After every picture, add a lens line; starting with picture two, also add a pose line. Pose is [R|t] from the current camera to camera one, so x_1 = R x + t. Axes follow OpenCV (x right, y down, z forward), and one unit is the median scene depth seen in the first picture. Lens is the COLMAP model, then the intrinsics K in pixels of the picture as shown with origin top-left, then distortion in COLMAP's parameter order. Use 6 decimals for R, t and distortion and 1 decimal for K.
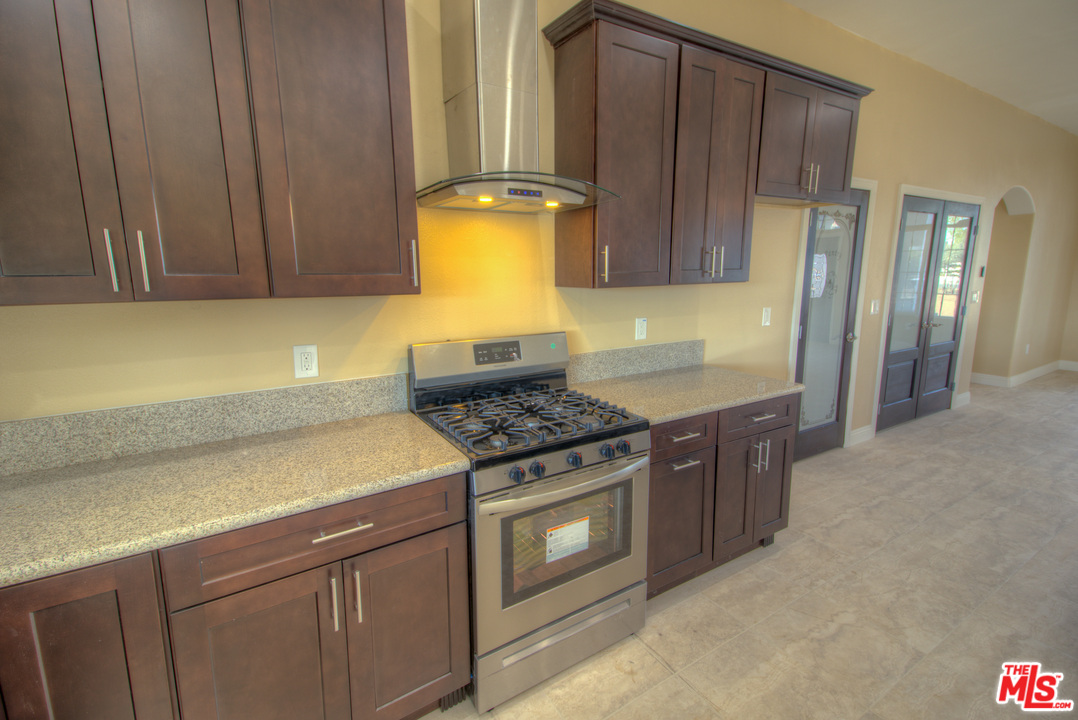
lens RADIAL K [[479.0, 0, 544.5], [0, 479.0, 352.2], [0, 0, 1]] dist [0.076533, -0.035038]
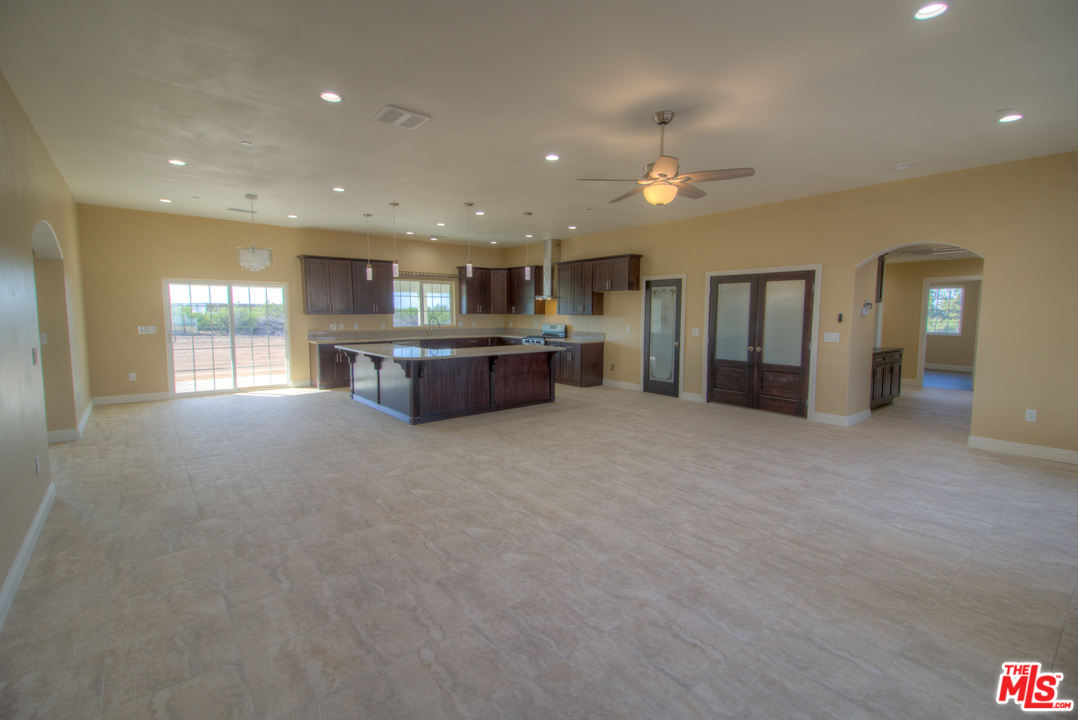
lens RADIAL K [[479.0, 0, 544.5], [0, 479.0, 352.2], [0, 0, 1]] dist [0.076533, -0.035038]
pose [[0.128826, 0.094647, -0.987140, 5.144441], [-0.173299, 0.982266, 0.071564, -0.088949], [0.976407, 0.161851, 0.142944, 0.247719]]
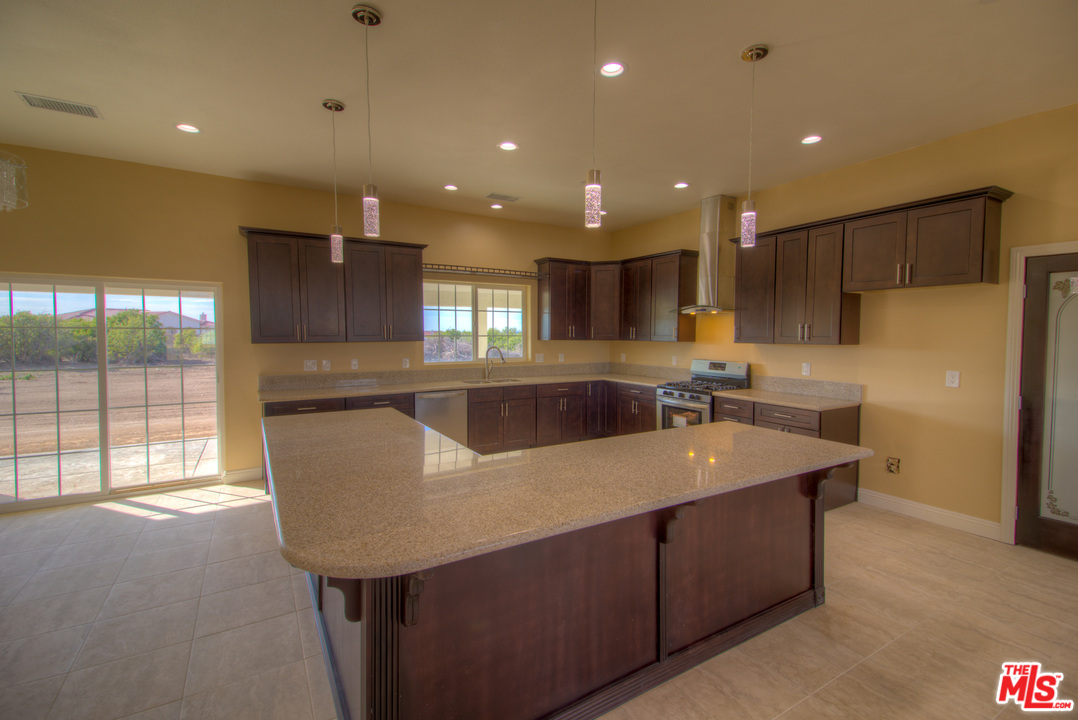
lens RADIAL K [[479.0, 0, 544.5], [0, 479.0, 352.2], [0, 0, 1]] dist [0.076533, -0.035038]
pose [[-0.011483, 0.047829, -0.998790, 2.669959], [-0.173451, 0.983618, 0.049097, -0.042187], [0.984775, 0.173805, -0.002999, 0.073698]]
